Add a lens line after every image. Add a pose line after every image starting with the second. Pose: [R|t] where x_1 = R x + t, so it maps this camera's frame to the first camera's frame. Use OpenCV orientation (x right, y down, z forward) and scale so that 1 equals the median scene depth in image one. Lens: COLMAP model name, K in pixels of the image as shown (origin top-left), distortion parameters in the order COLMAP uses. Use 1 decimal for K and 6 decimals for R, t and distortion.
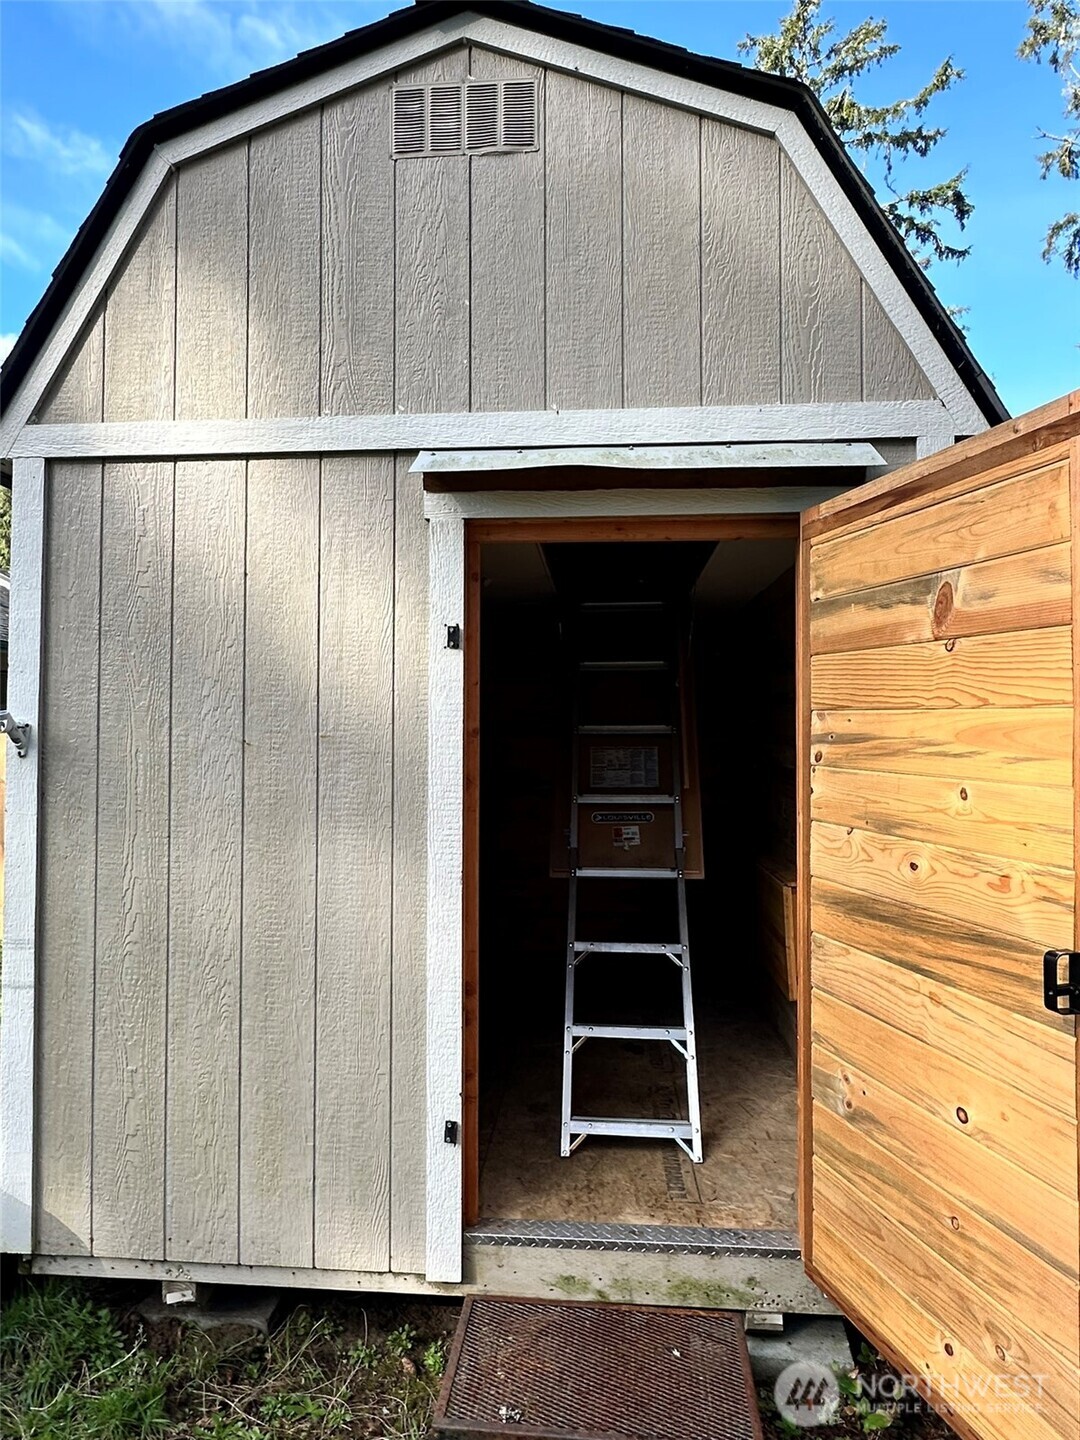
lens RADIAL K [[872.5, 0, 539.7], [0, 872.5, 714.7], [0, 0, 1]] dist [-0.003701, -0.000197]
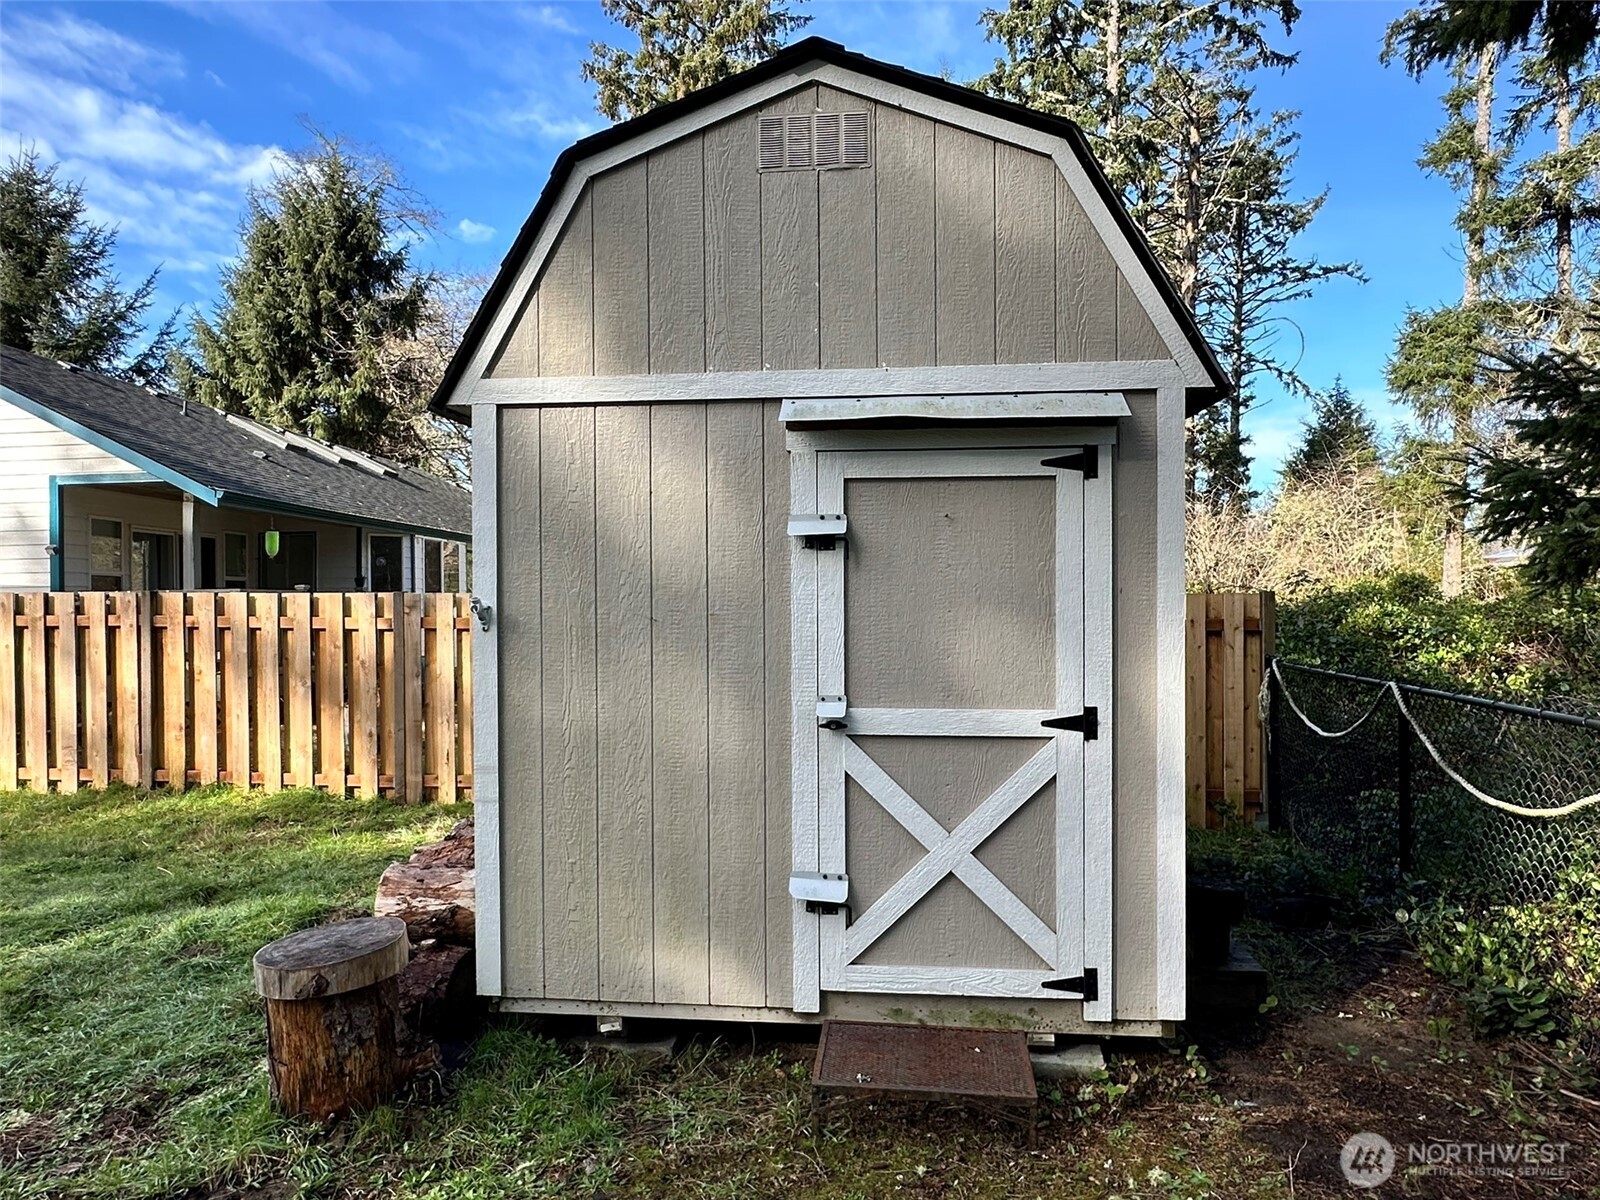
lens RADIAL K [[994.0, 0, 800.0], [0, 994.0, 600.0], [0, 0, 1]] dist [0.002441, -0.001425]
pose [[0.999857, -0.005608, -0.015948, -0.087910], [0.006152, 0.999392, 0.034318, -0.048666], [0.015746, -0.034411, 0.999284, -0.519058]]
